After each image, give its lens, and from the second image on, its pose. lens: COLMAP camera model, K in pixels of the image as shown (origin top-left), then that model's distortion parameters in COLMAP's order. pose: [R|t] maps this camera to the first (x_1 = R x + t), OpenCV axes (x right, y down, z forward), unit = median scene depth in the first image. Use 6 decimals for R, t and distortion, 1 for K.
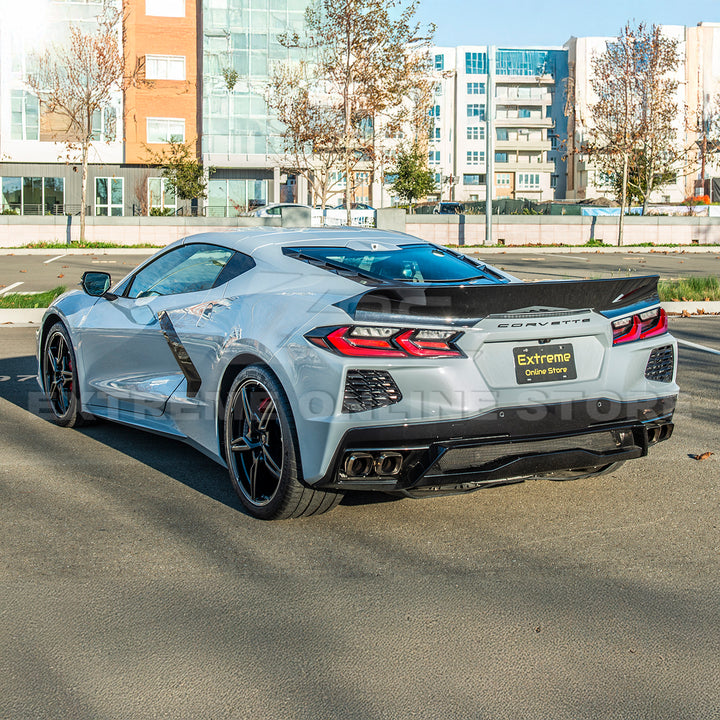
lens RADIAL K [[1318.2, 0, 341.2], [0, 1318.2, 297.2], [0, 0, 1]] dist [0.009375, 0.019194]
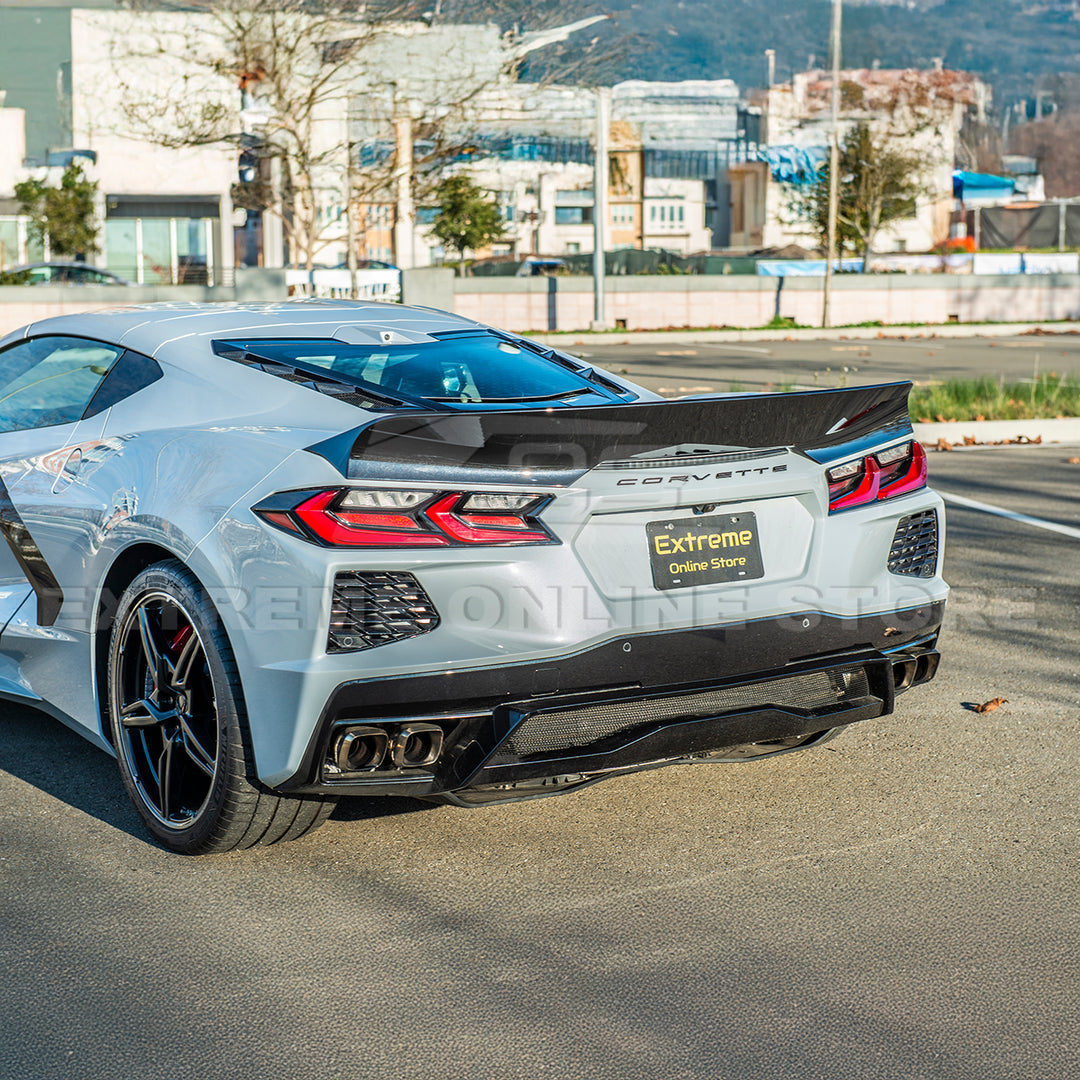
lens RADIAL K [[2268.5, 0, 518.5], [0, 2268.5, 541.7], [0, 0, 1]] dist [0.083255, 0.243112]
pose [[0.997014, -0.022102, 0.073989, 0.009913], [0.018175, 0.998411, 0.053335, -0.003763], [-0.075051, -0.051831, 0.995832, 0.081036]]
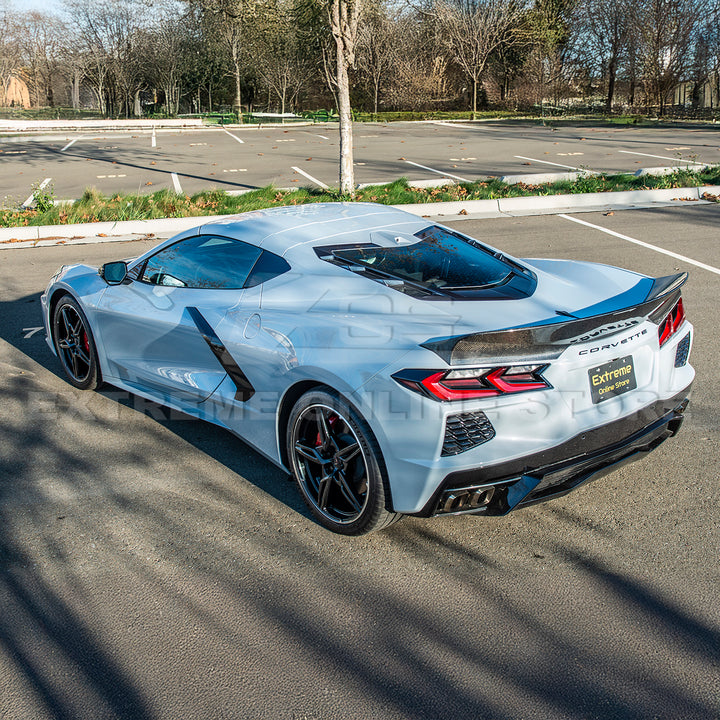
lens RADIAL K [[944.2, 0, 359.2], [0, 944.2, 335.9], [0, 0, 1]] dist [-0.000051, -0.014496]
pose [[0.984082, -0.073813, 0.161661, -0.155237], [0.039745, 0.978033, 0.204624, -0.138611], [-0.173214, -0.194942, 0.965399, 0.305247]]
